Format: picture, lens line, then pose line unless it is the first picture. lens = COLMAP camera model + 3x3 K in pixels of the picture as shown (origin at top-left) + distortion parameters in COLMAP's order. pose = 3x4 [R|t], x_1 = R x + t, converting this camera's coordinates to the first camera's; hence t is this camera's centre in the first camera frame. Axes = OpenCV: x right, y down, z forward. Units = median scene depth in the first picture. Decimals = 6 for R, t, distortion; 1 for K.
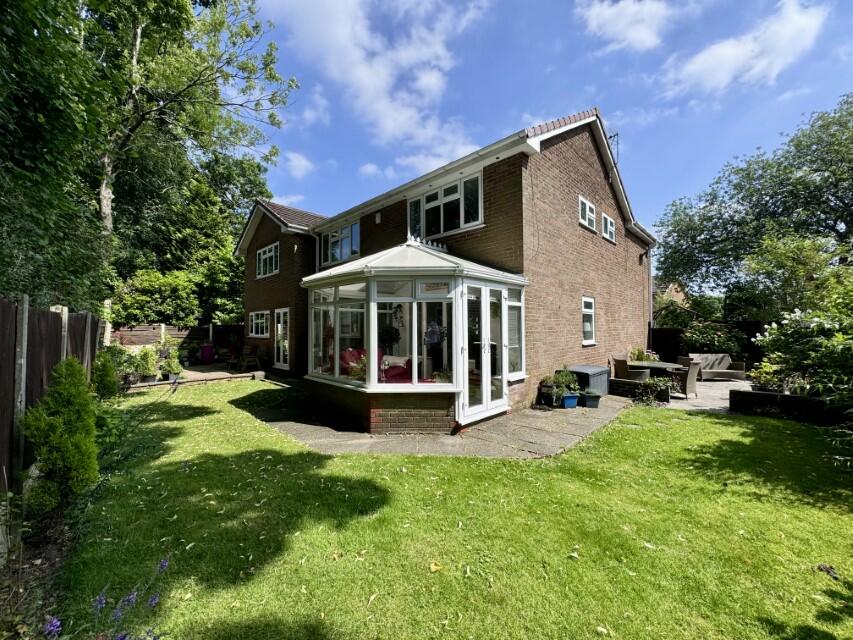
lens RADIAL K [[338.0, 0, 426.5], [0, 338.0, 320.0], [0, 0, 1]] dist [-0.000474, 0.000189]
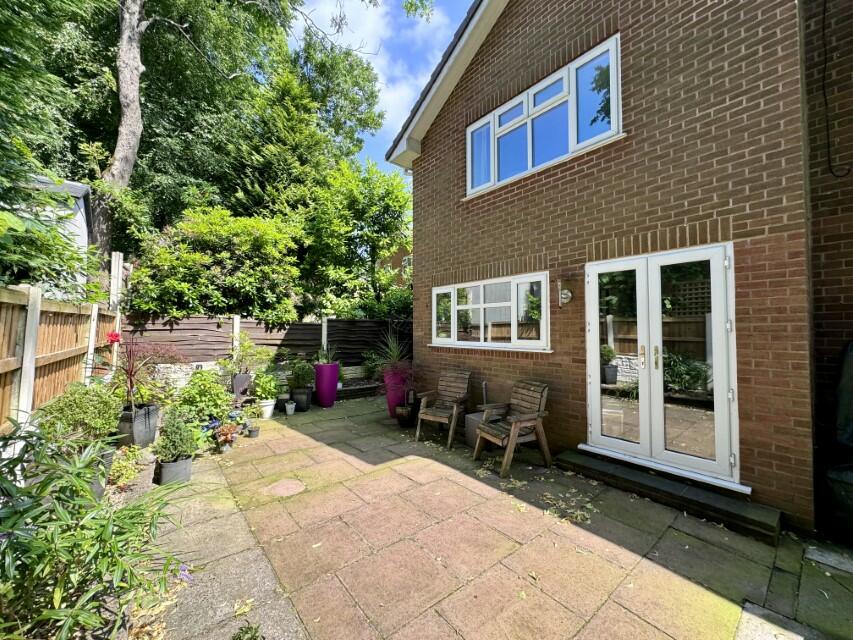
lens RADIAL K [[338.0, 0, 426.5], [0, 338.0, 320.0], [0, 0, 1]] dist [-0.000474, 0.000189]
pose [[0.994266, -0.000966, -0.106928, -0.458981], [0.001140, 0.999998, 0.001568, 0.017073], [0.106926, -0.001681, 0.994266, 0.552738]]
